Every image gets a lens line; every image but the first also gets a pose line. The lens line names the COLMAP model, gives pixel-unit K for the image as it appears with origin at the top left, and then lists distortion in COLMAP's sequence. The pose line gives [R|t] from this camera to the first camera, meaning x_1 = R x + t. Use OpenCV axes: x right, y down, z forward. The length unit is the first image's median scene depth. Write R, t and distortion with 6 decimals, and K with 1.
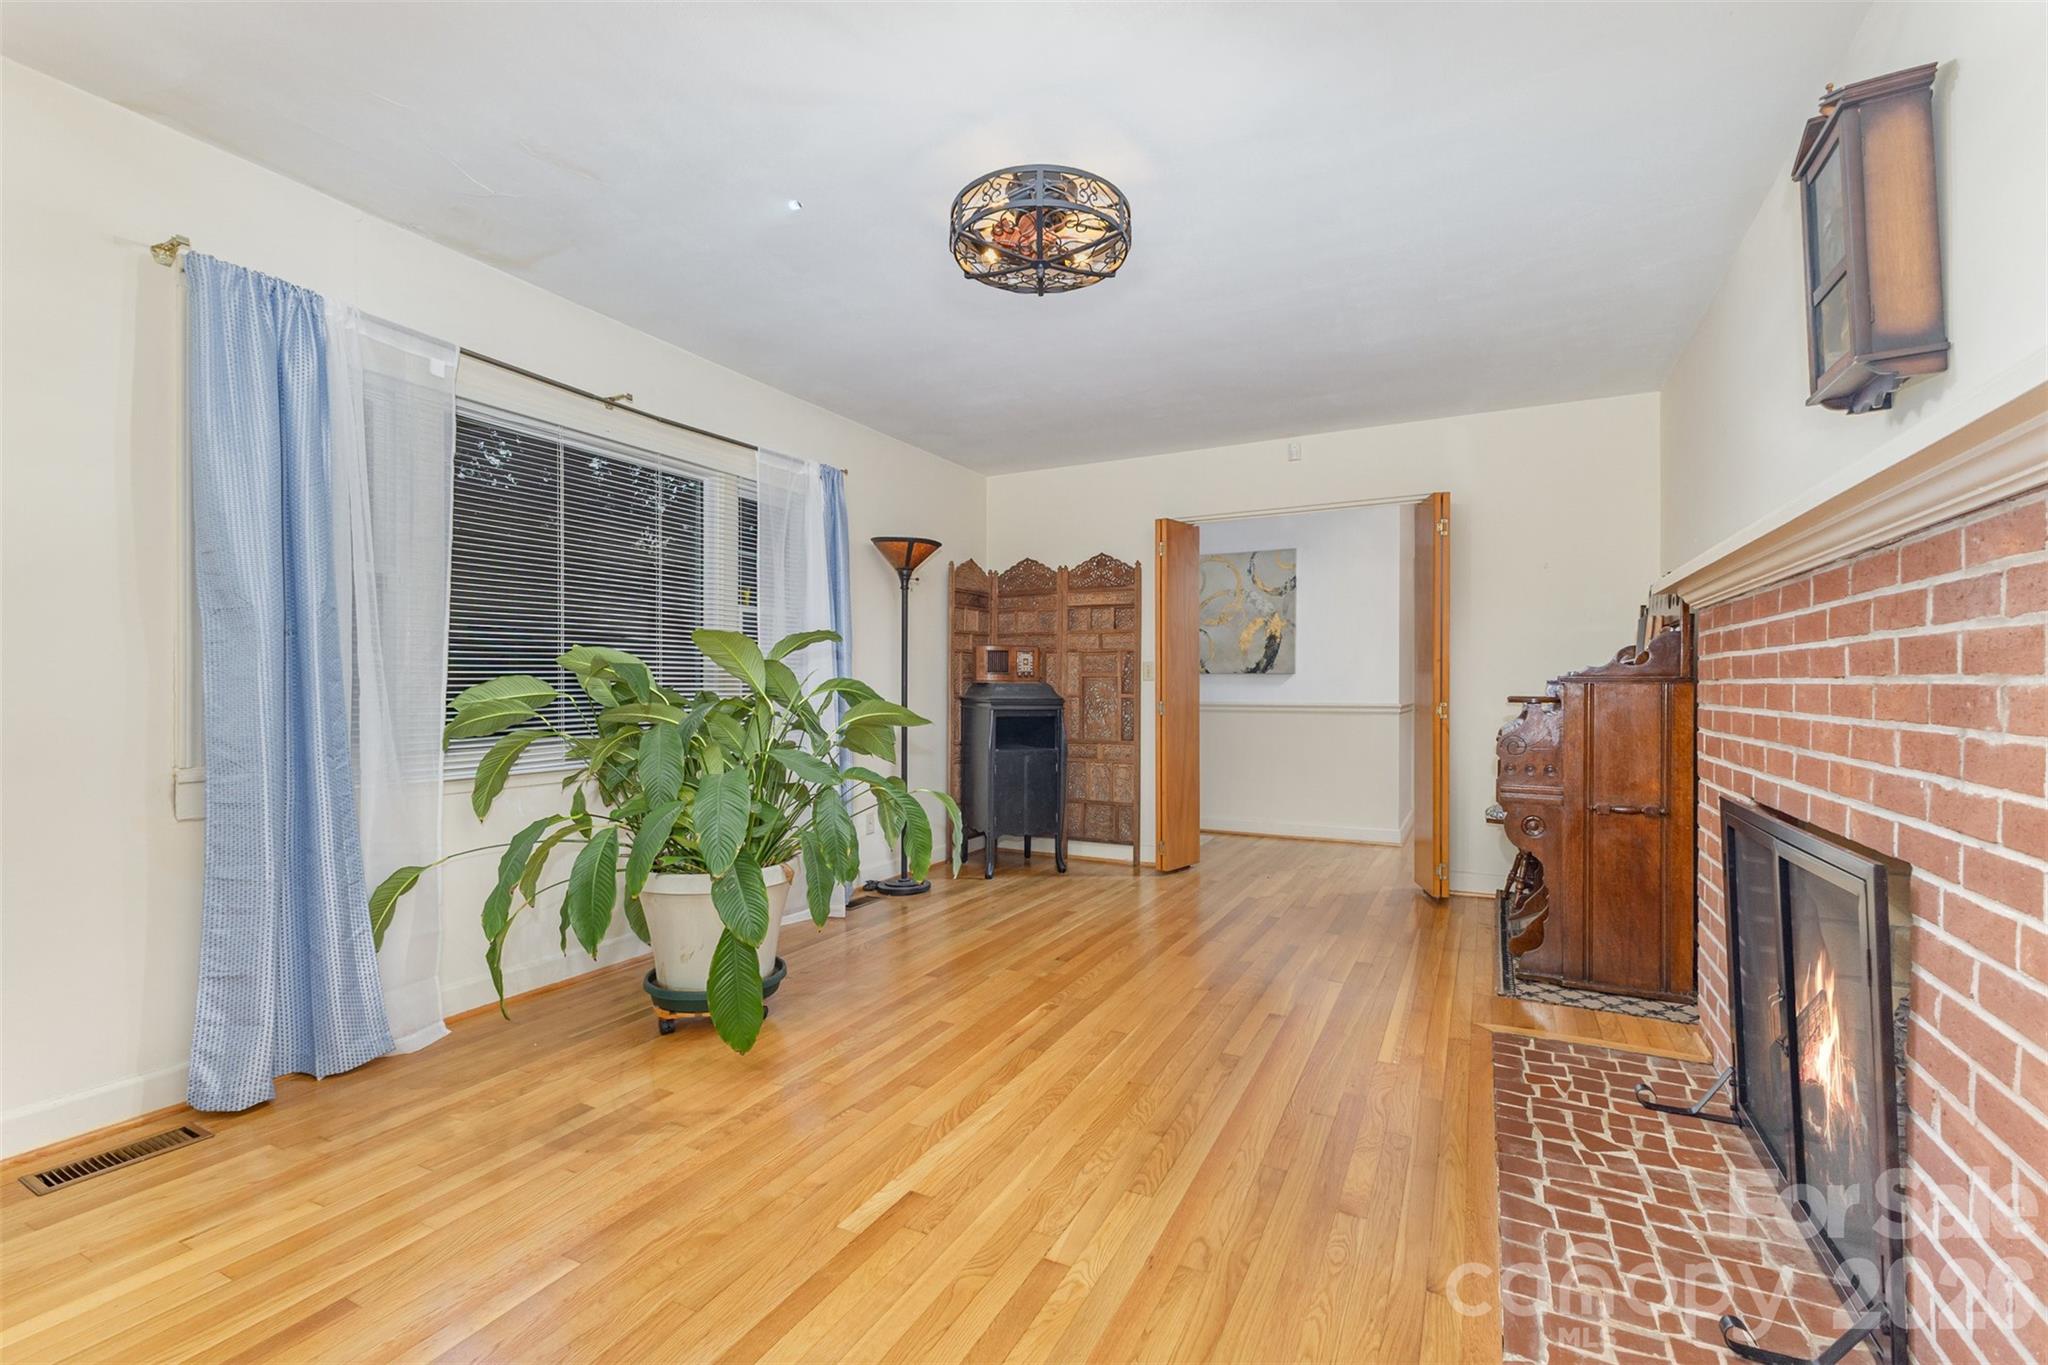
lens RADIAL K [[881.8, 0, 1032.0], [0, 881.8, 689.4], [0, 0, 1]] dist [0.009243, 0.000244]
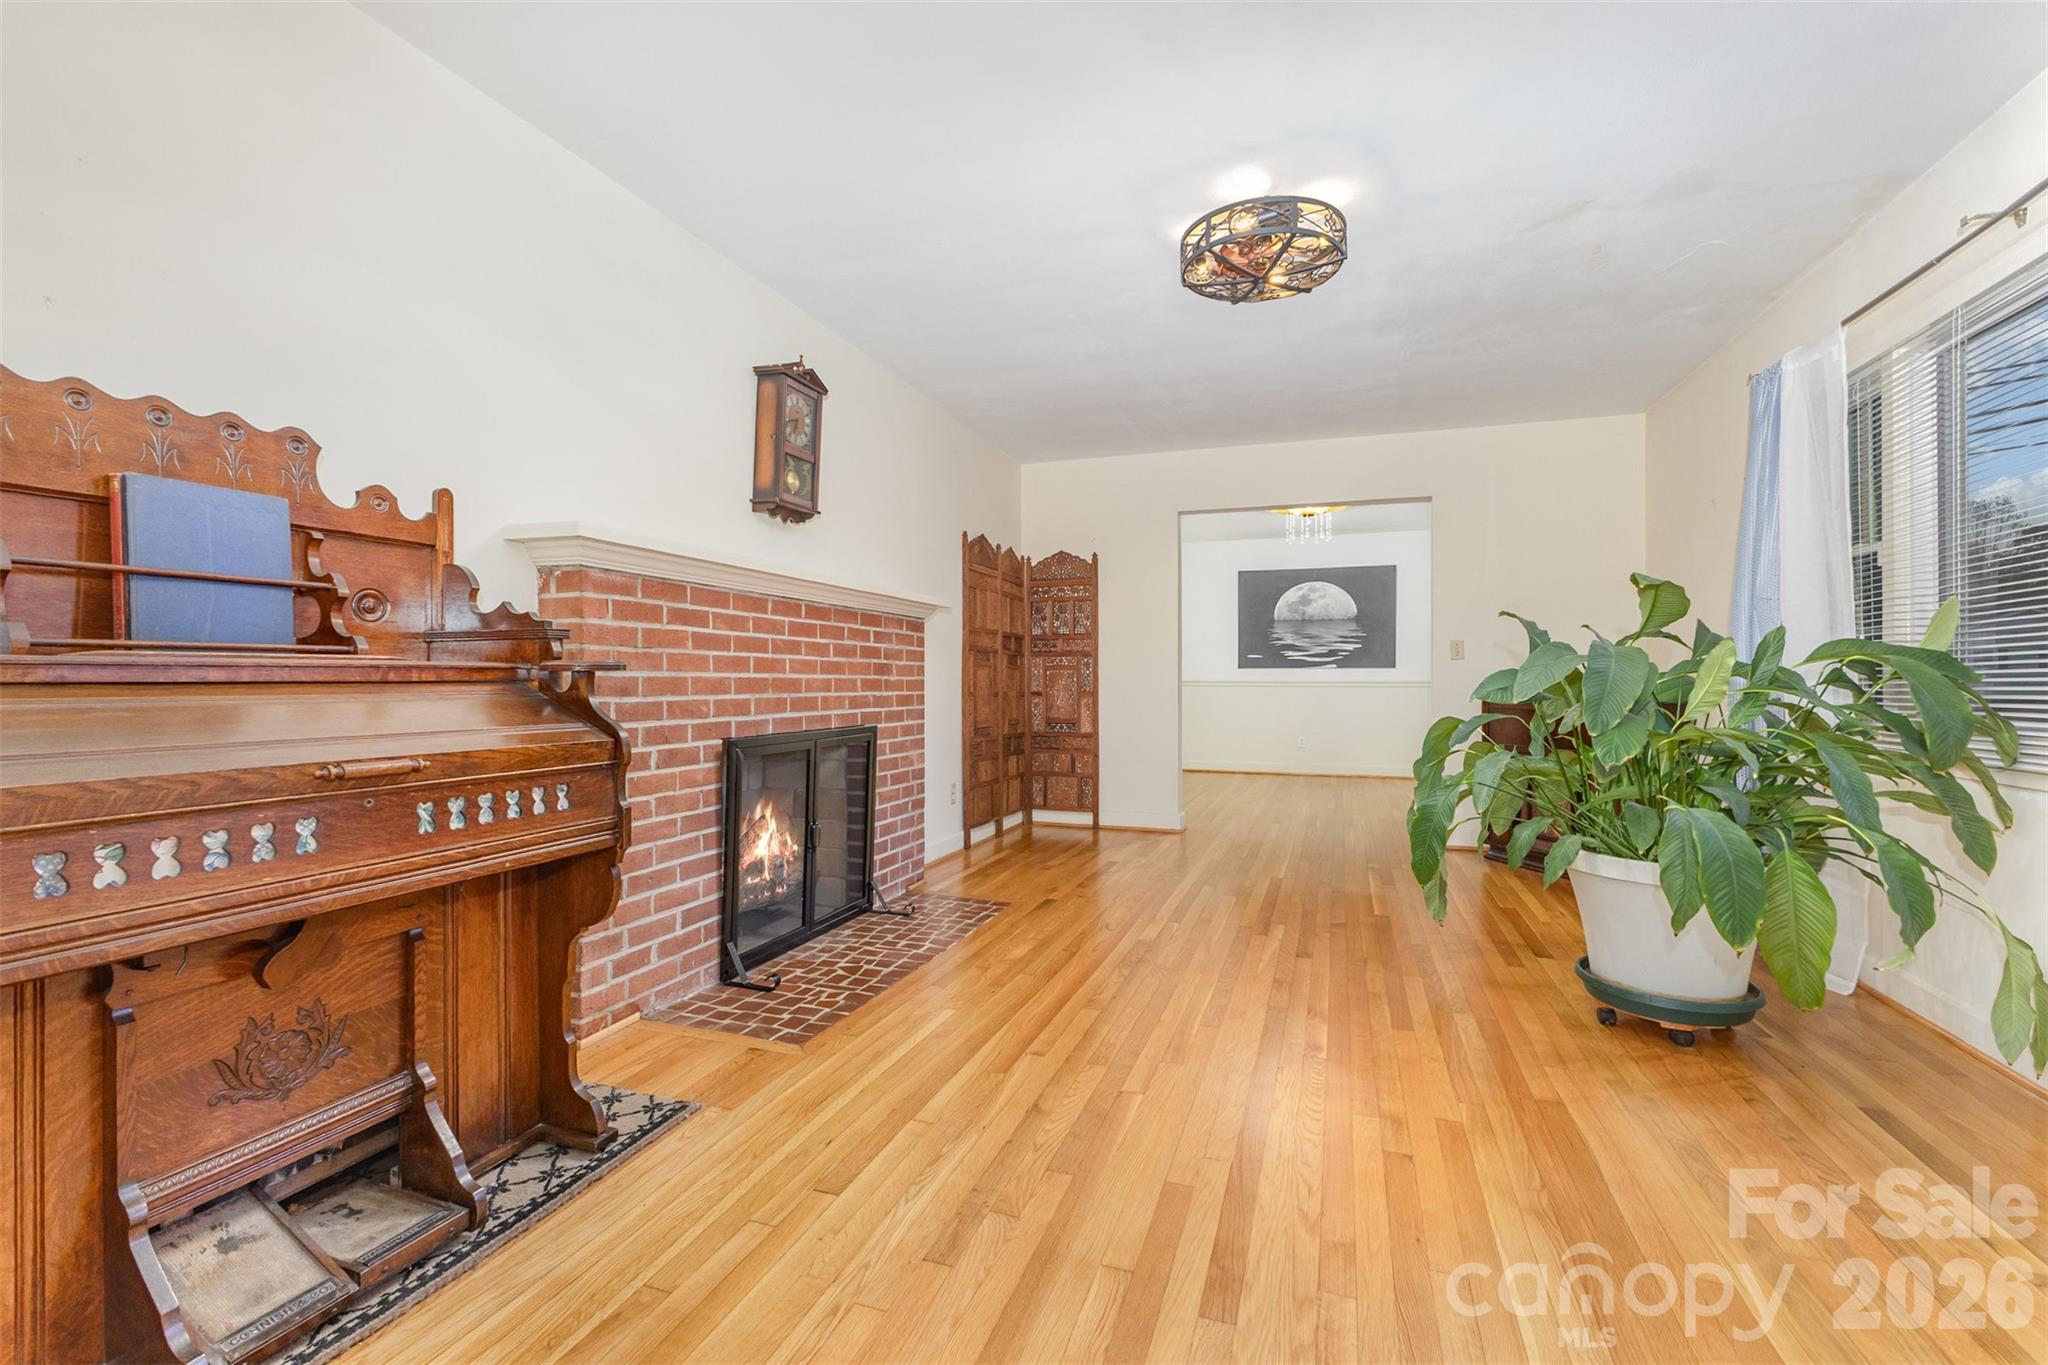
lens RADIAL K [[881.8, 0, 1042.2], [0, 881.8, 676.1], [0, 0, 1]] dist [0.009243, 0.000244]
pose [[-0.988629, -0.000231, -0.150375, 0.446338], [0.000220, 0.999996, -0.002984, 0.025328], [0.150375, -0.002983, -0.988625, 2.040442]]
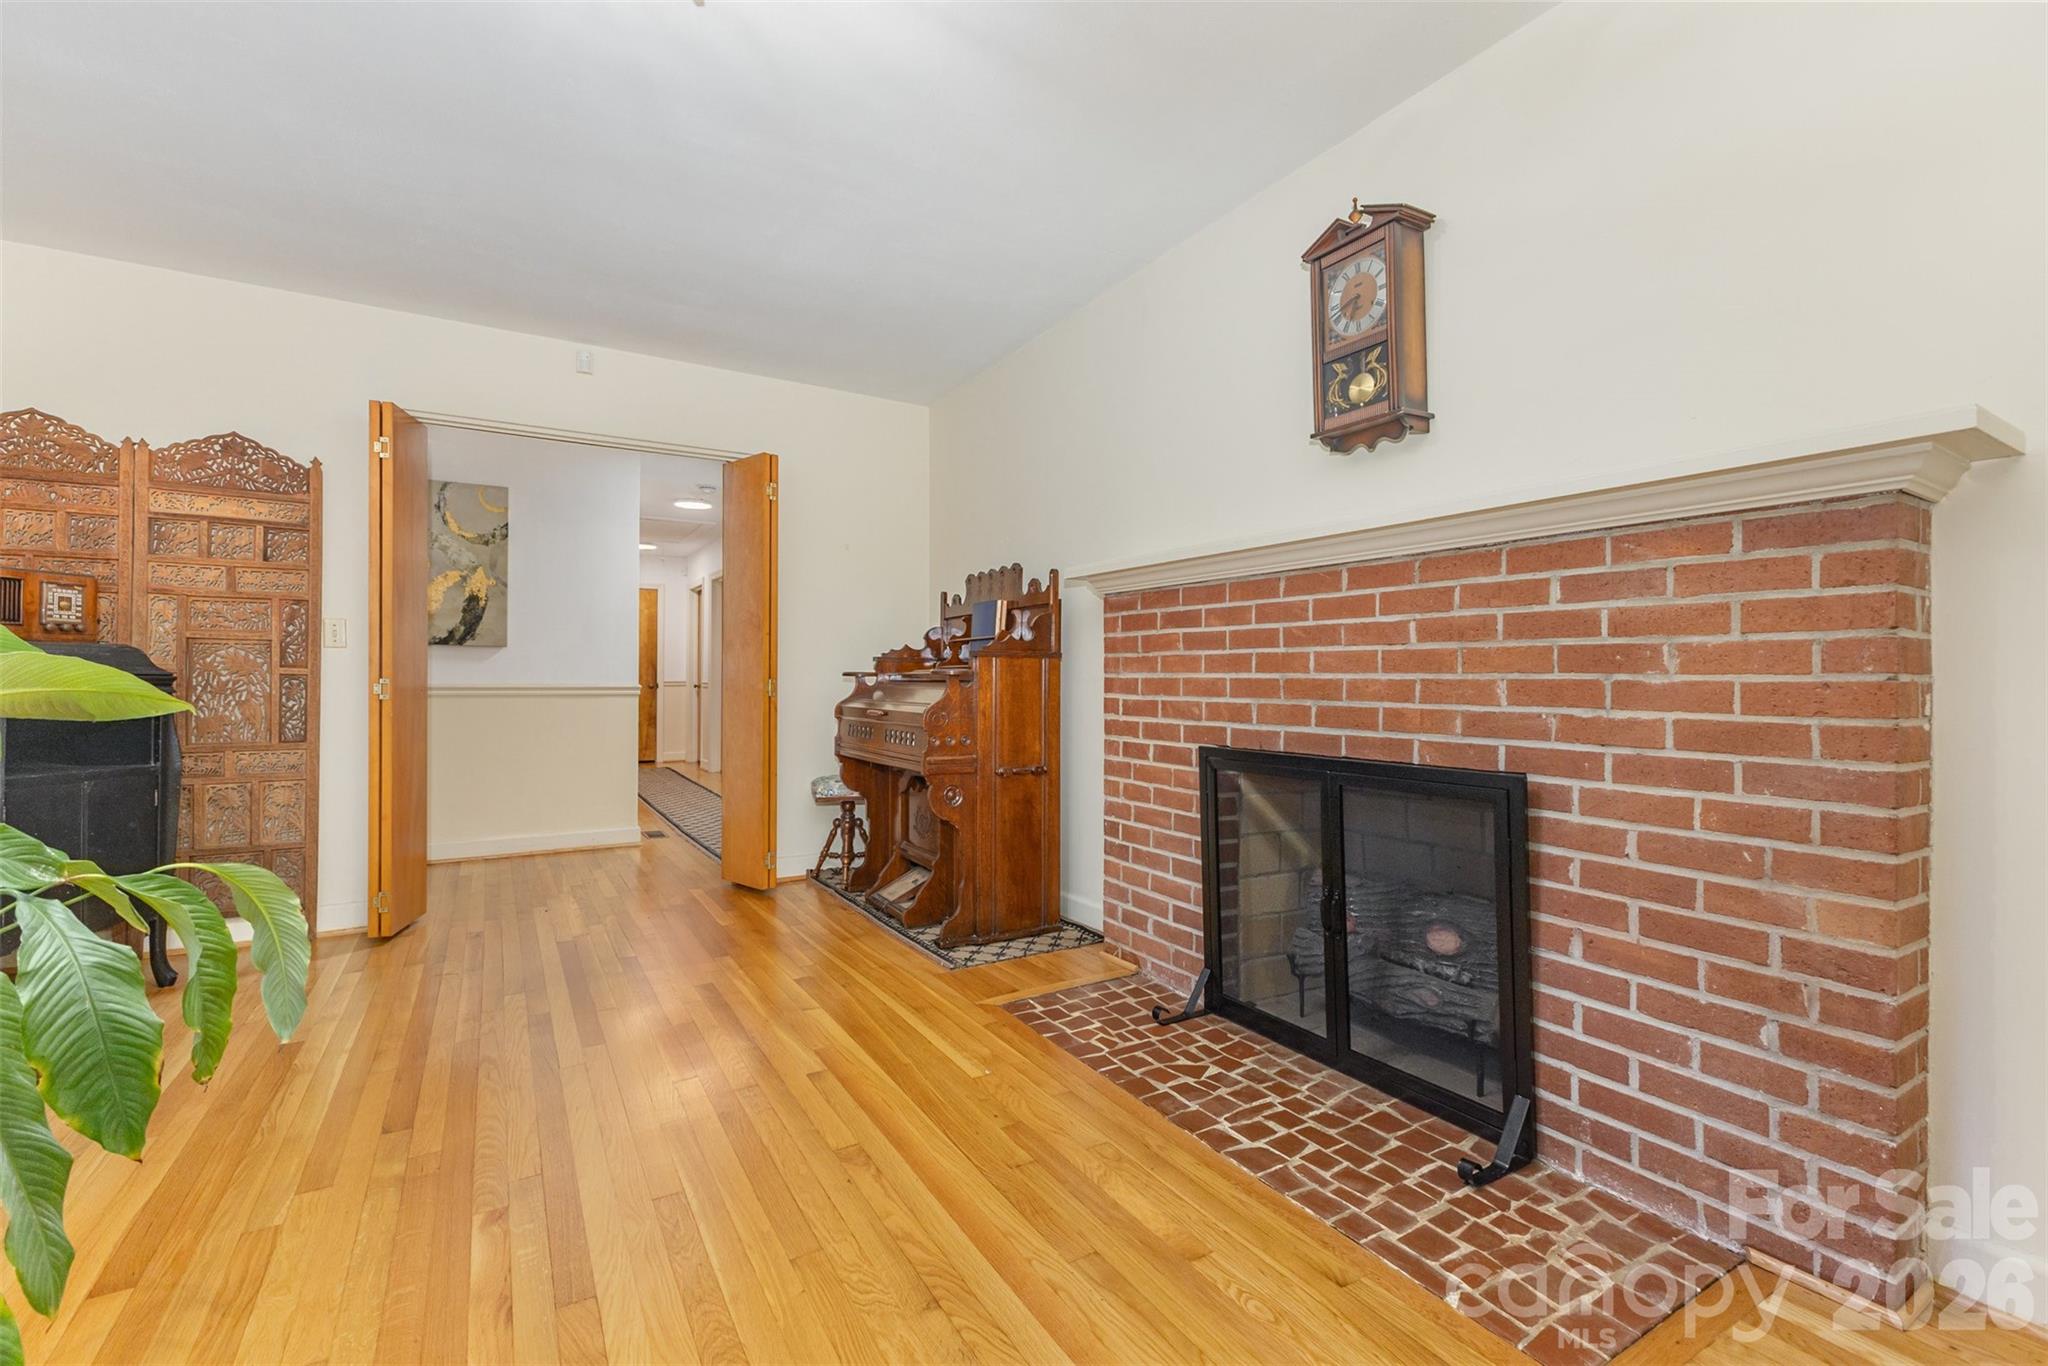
lens RADIAL K [[881.8, 0, 1019.9], [0, 881.8, 674.3], [0, 0, 1]] dist [0.009243, 0.000244]
pose [[0.526372, 0.007367, 0.850223, -0.327804], [-0.002595, 0.999972, -0.007057, 0.026770], [-0.850251, 0.001508, 0.526376, 0.495681]]
